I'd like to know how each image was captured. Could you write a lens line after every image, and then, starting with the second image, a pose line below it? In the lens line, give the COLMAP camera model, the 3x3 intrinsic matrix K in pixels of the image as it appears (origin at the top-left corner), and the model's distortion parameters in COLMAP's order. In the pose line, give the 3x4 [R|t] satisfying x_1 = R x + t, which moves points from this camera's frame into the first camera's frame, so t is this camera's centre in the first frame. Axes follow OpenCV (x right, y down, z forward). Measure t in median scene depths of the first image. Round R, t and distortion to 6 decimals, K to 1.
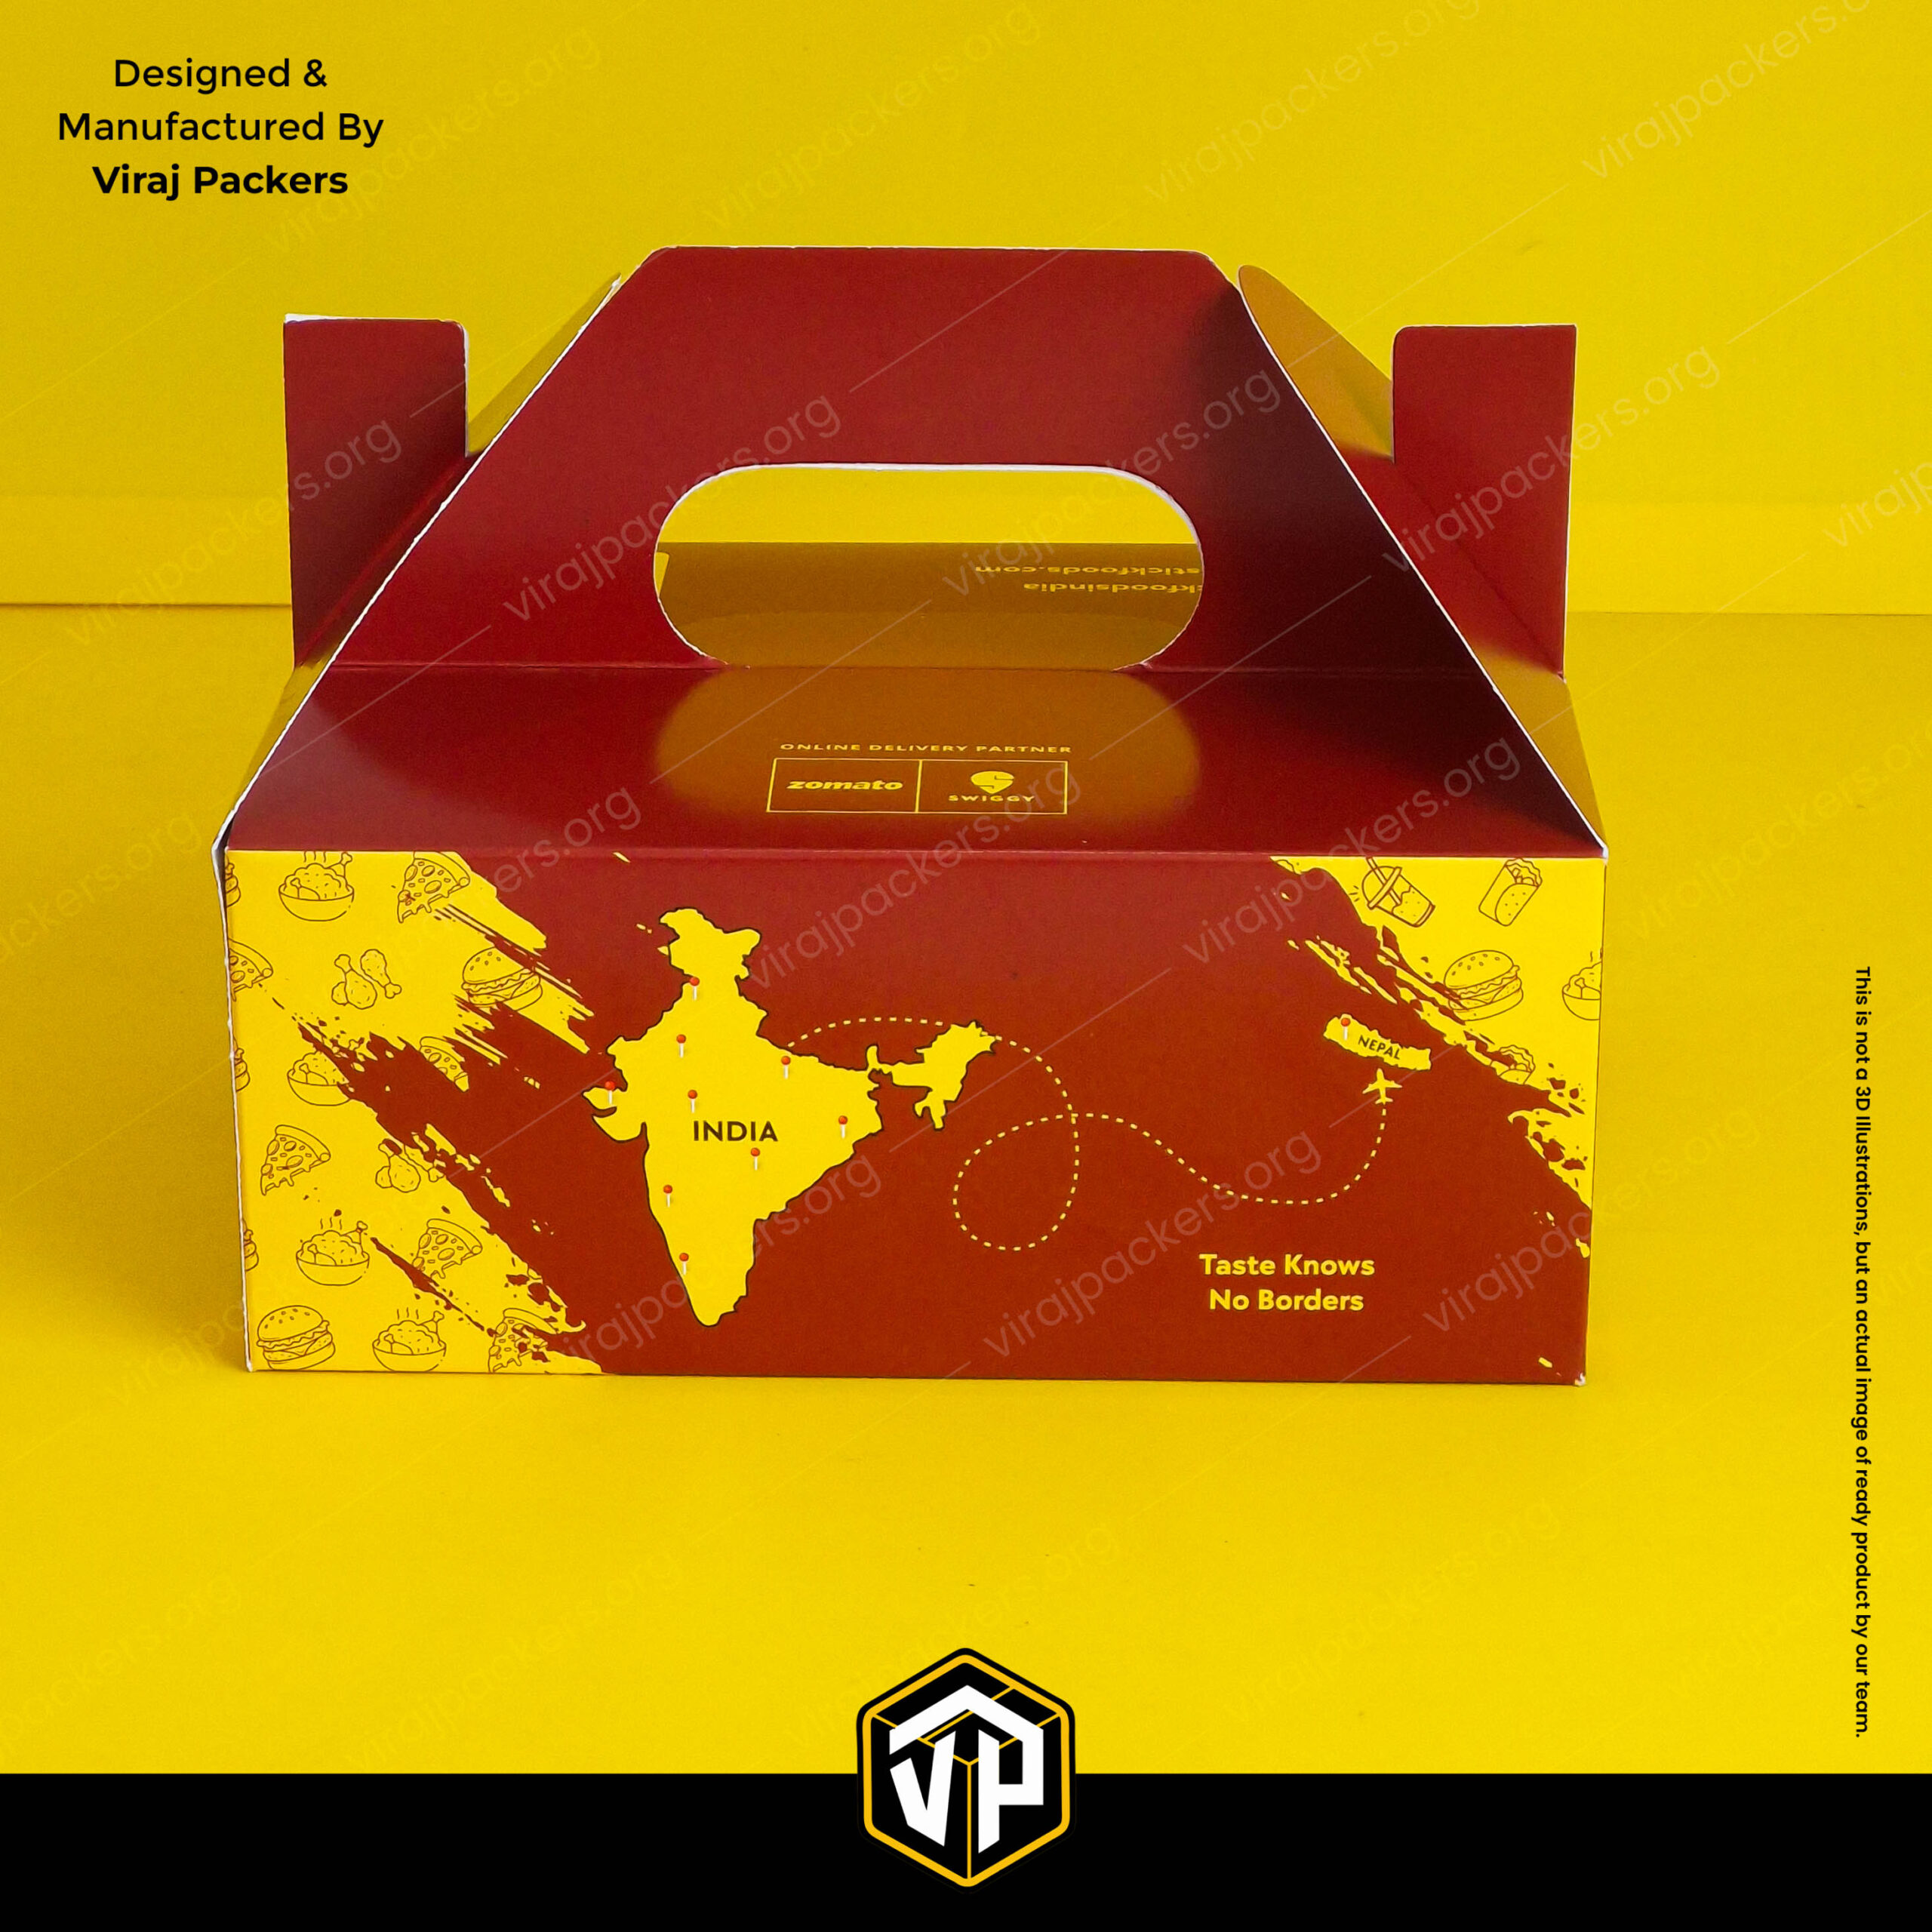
lens RADIAL K [[5673.3, 0, 966.0], [0, 5673.3, 963.4], [0, 0, 1]] dist [-0.239595, 0.000000]
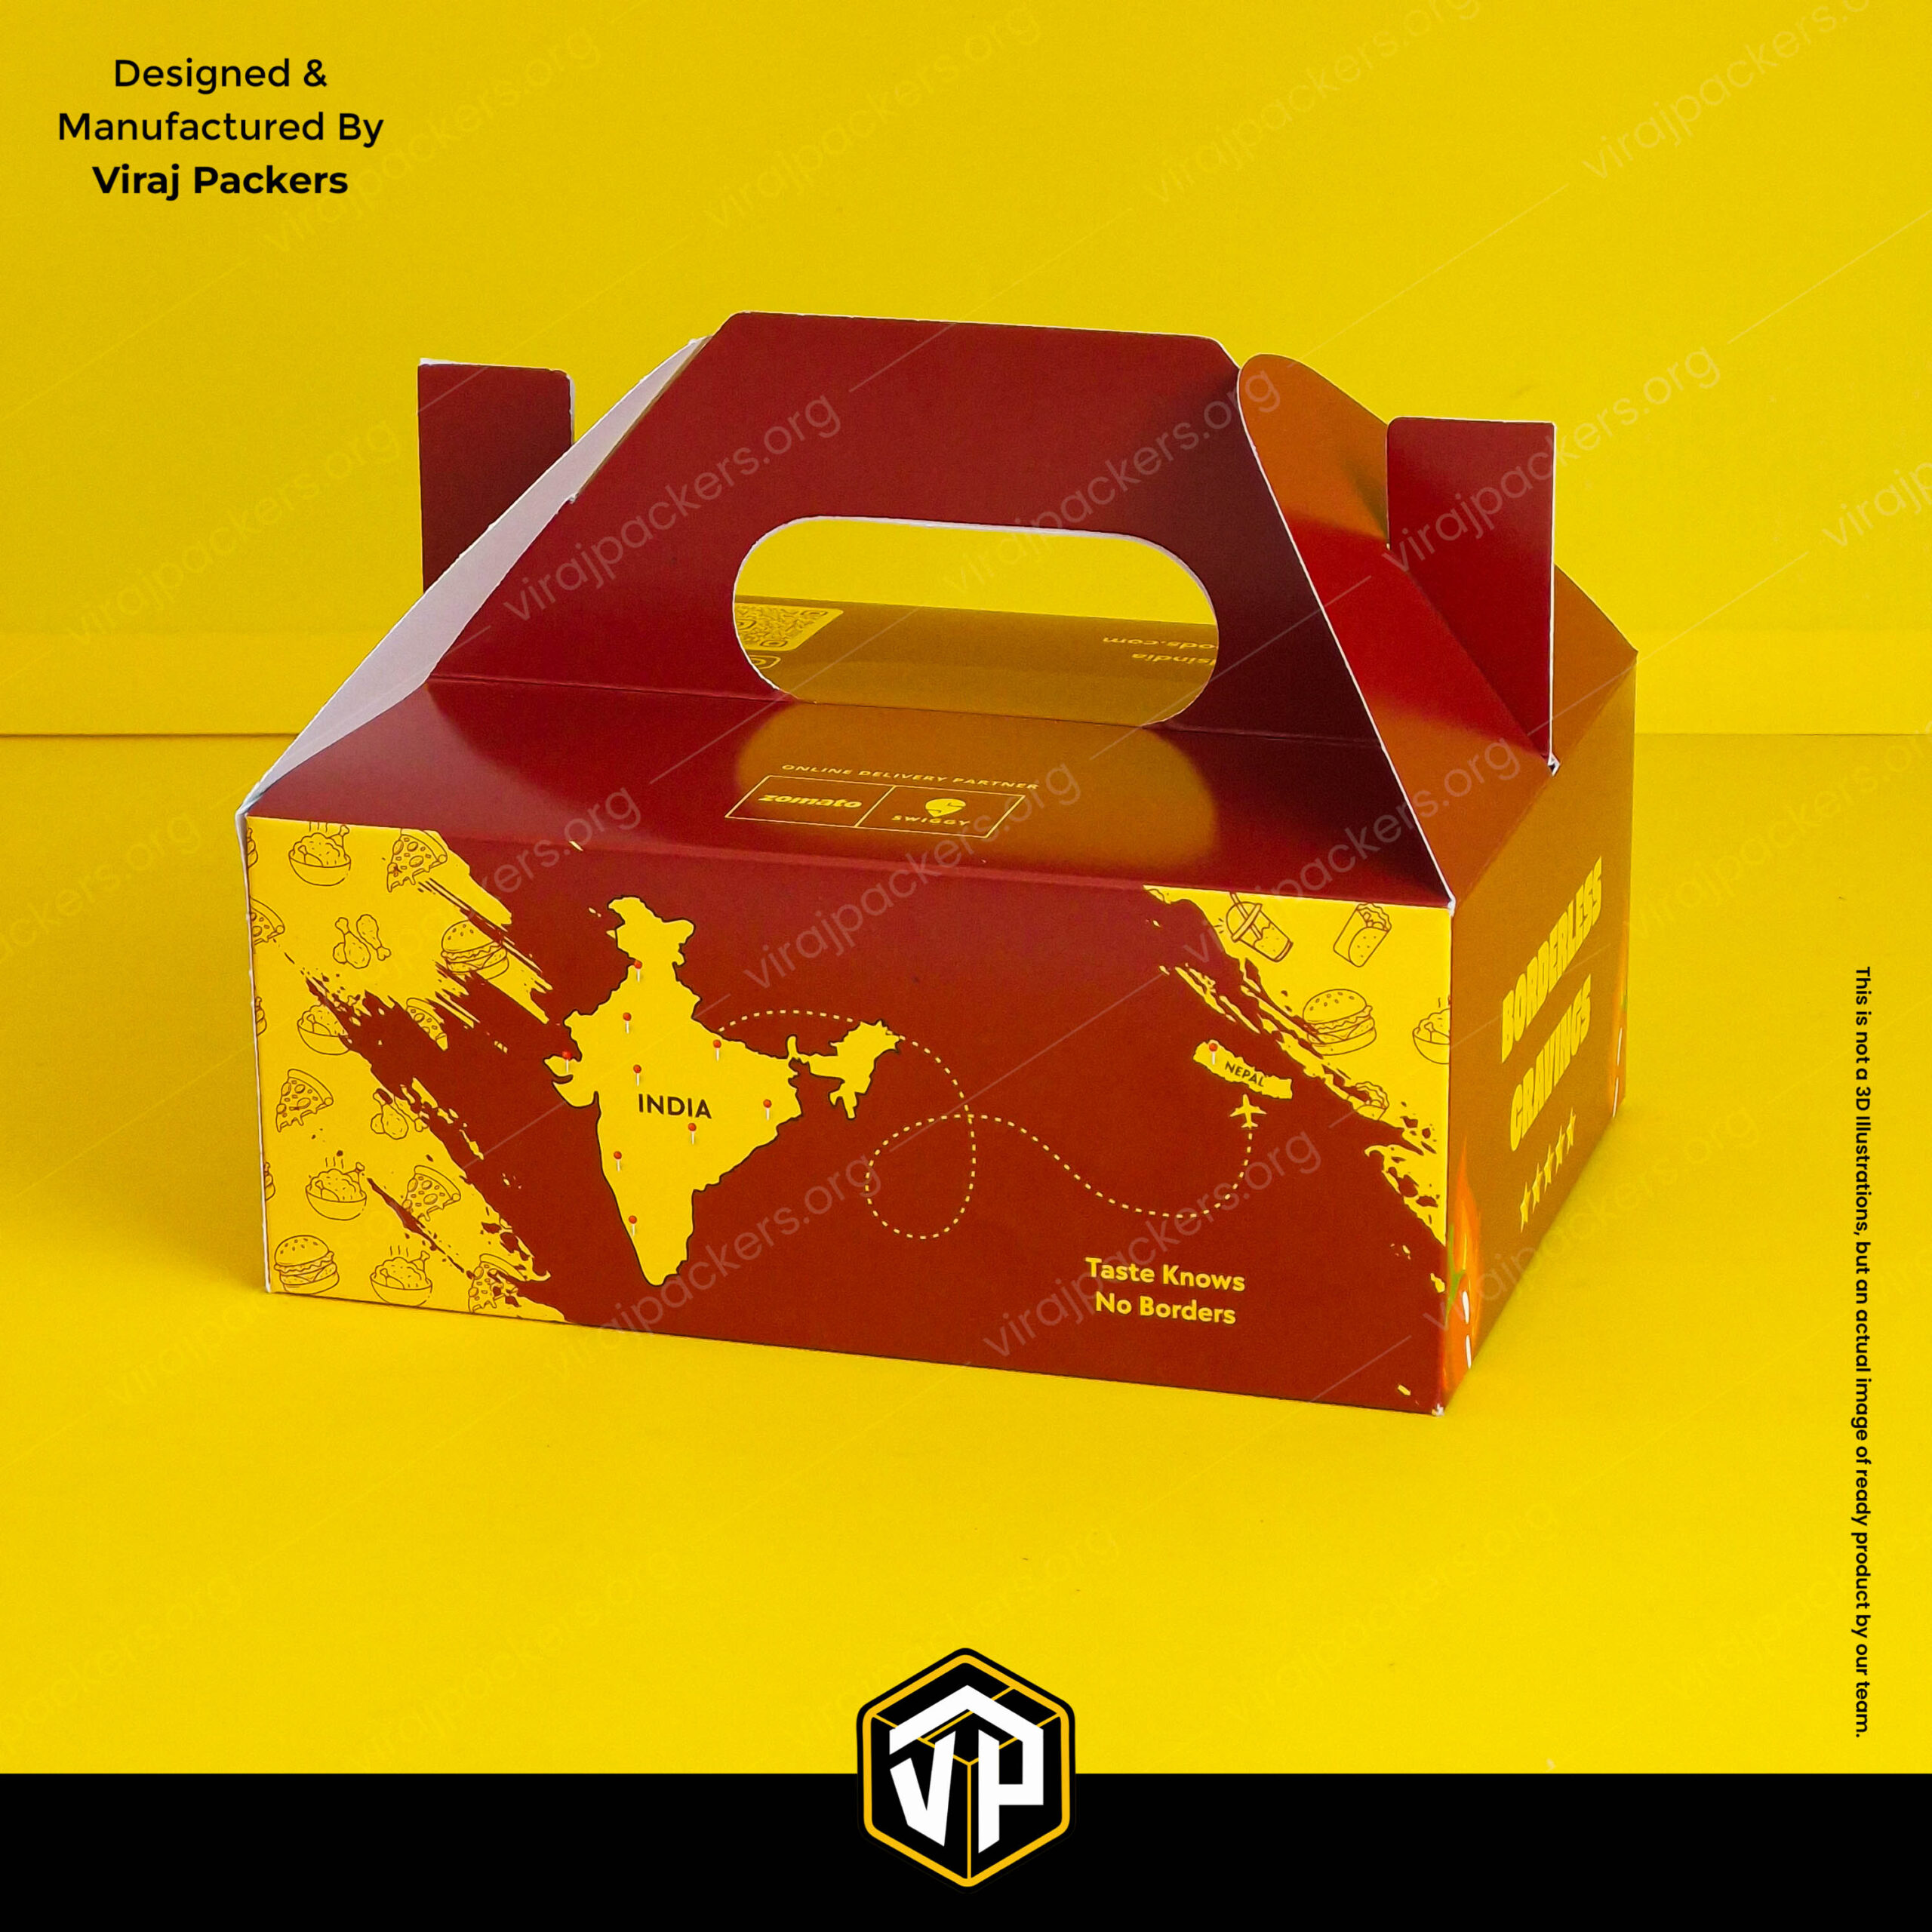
lens RADIAL K [[5673.3, 0, 966.8], [0, 5673.3, 967.5], [0, 0, 1]] dist [-0.239595, 0.000000]
pose [[0.963026, 0.073506, -0.259188, 0.295851], [-0.085270, 0.995763, -0.034423, 0.035839], [0.255560, 0.055251, 0.965213, -0.044609]]
